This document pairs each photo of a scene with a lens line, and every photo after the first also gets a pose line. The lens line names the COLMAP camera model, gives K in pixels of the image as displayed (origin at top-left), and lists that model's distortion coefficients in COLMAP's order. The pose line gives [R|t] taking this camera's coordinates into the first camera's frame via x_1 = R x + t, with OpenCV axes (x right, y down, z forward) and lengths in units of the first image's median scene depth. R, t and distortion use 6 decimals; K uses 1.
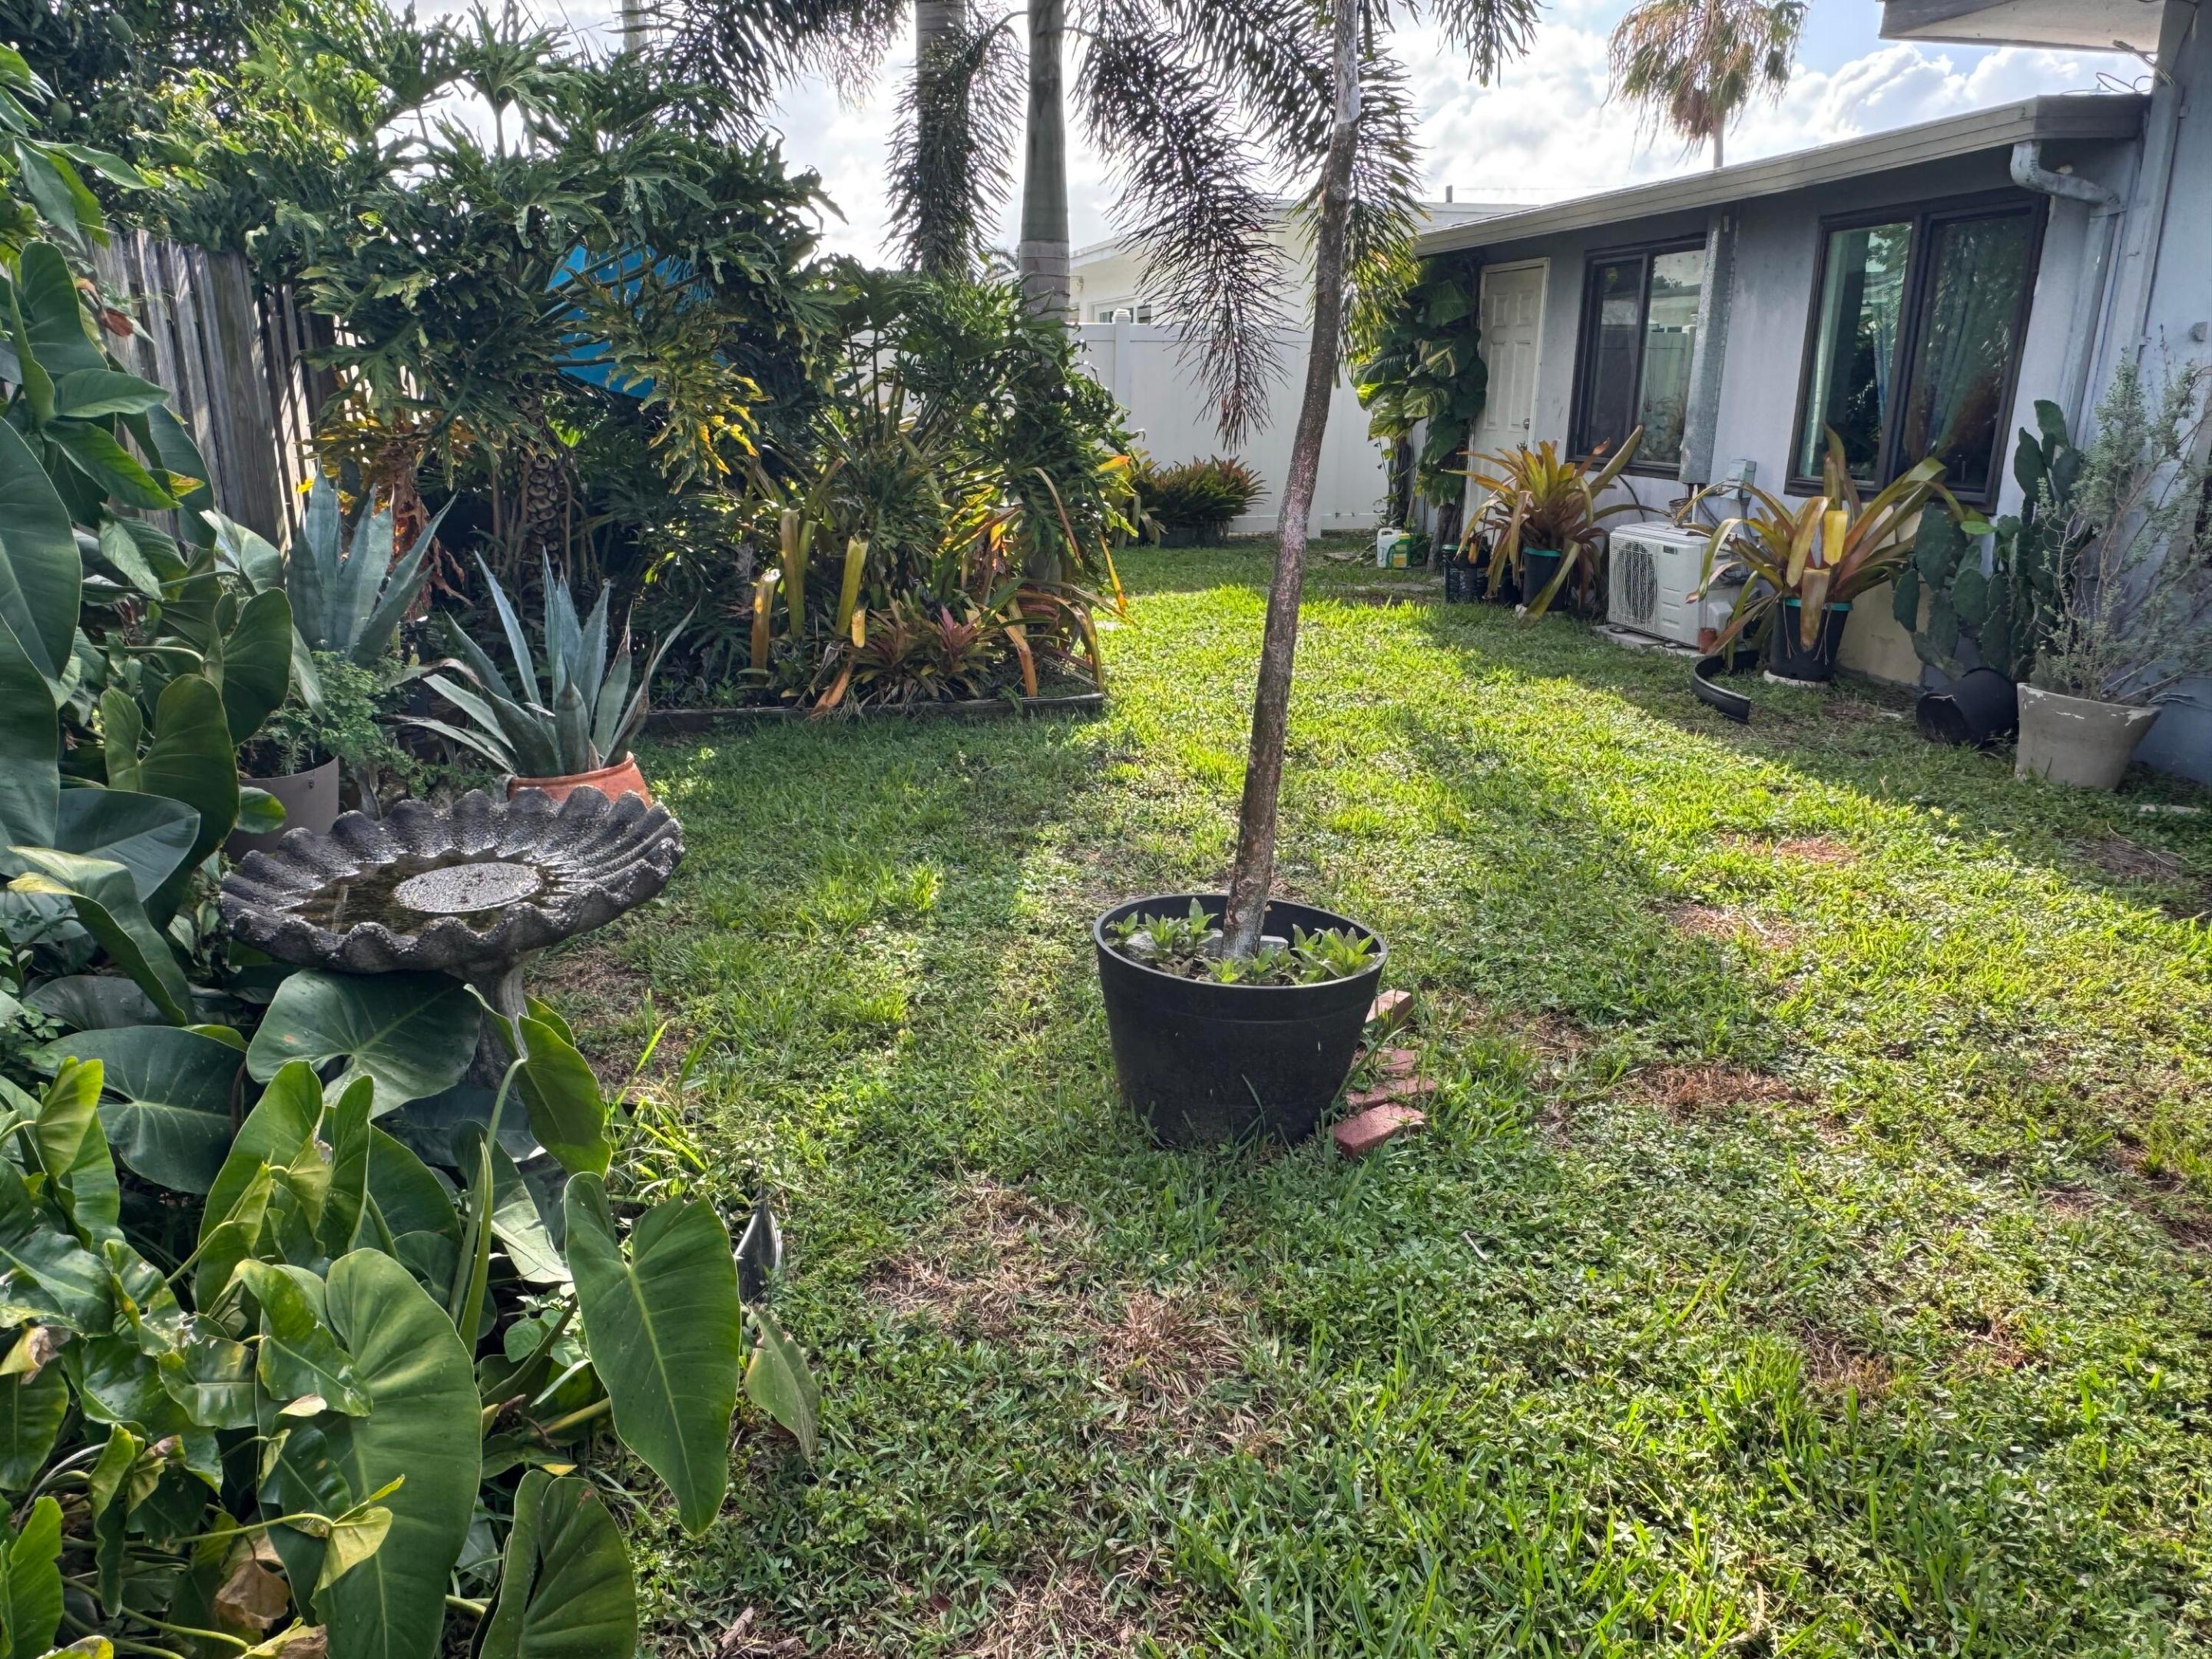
lens RADIAL K [[1526.5, 0, 1106.0], [0, 1526.5, 829.5], [0, 0, 1]] dist [-0.002106, -0.006173]
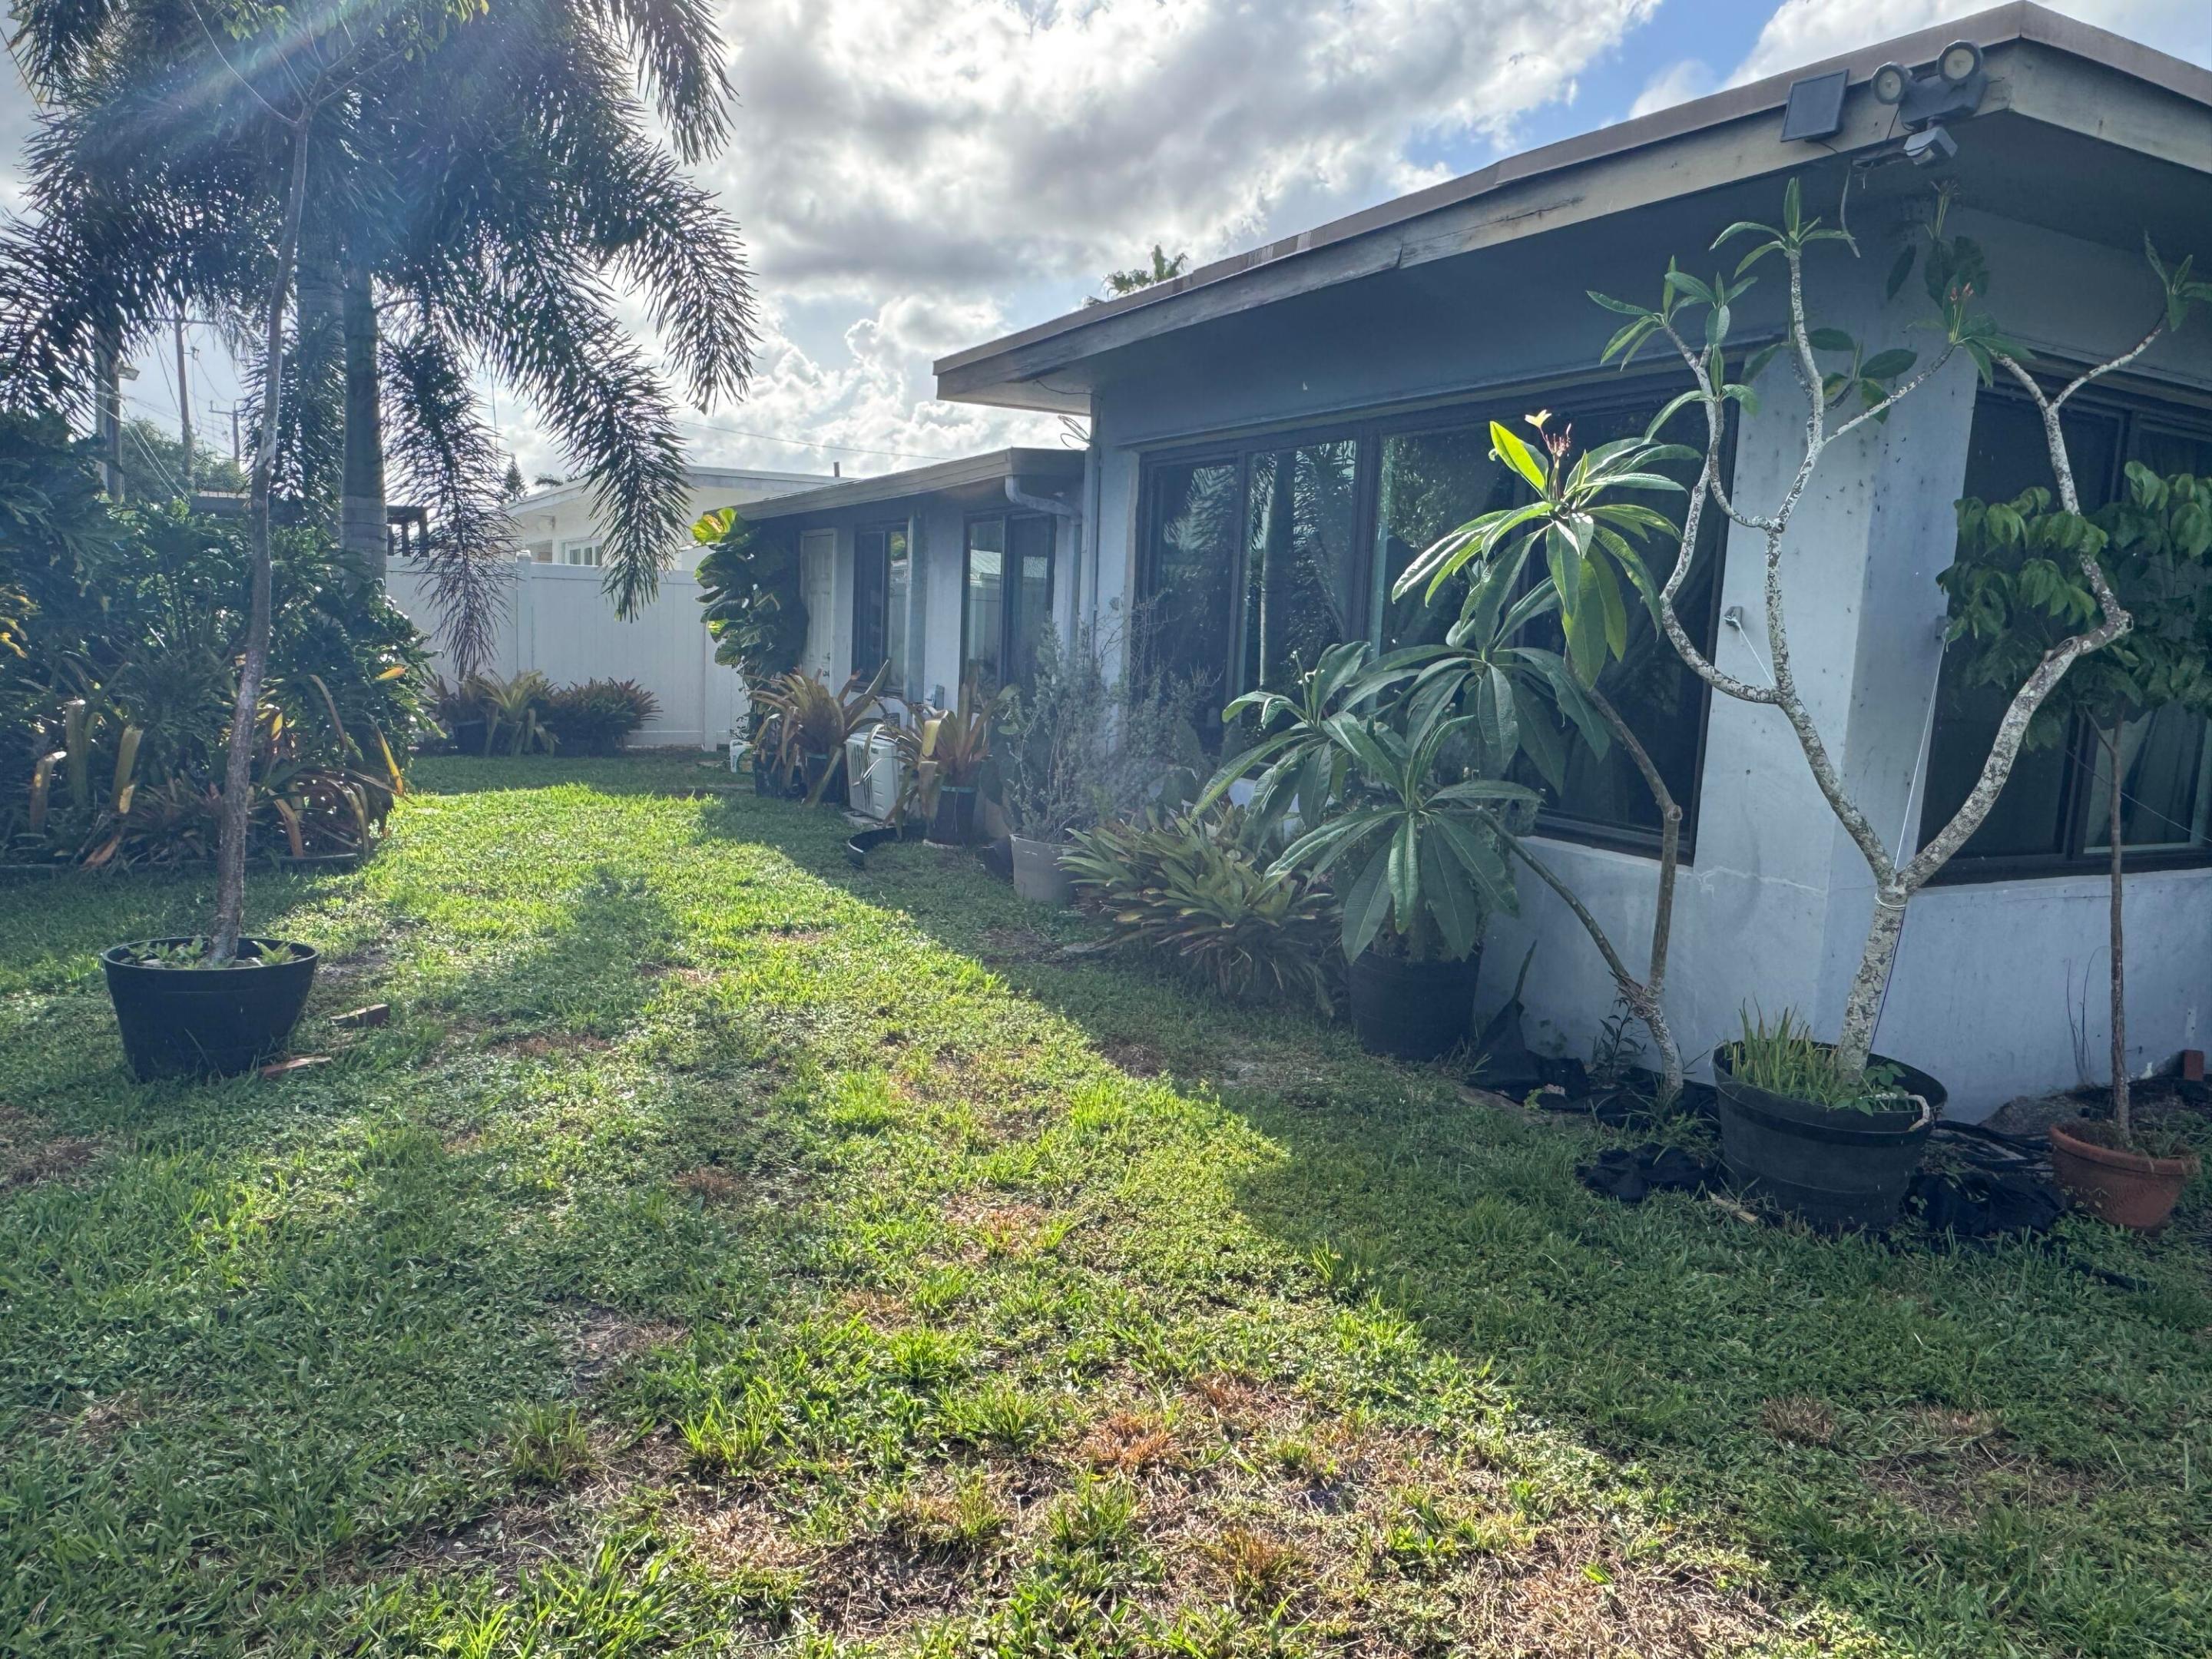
lens RADIAL K [[1526.5, 0, 1106.0], [0, 1526.5, 829.5], [0, 0, 1]] dist [-0.002106, -0.006173]
pose [[0.963136, -0.002129, 0.269007, 0.240168], [0.042311, 0.988722, -0.143662, 0.091214], [-0.265667, 0.149748, 0.952364, -0.330225]]
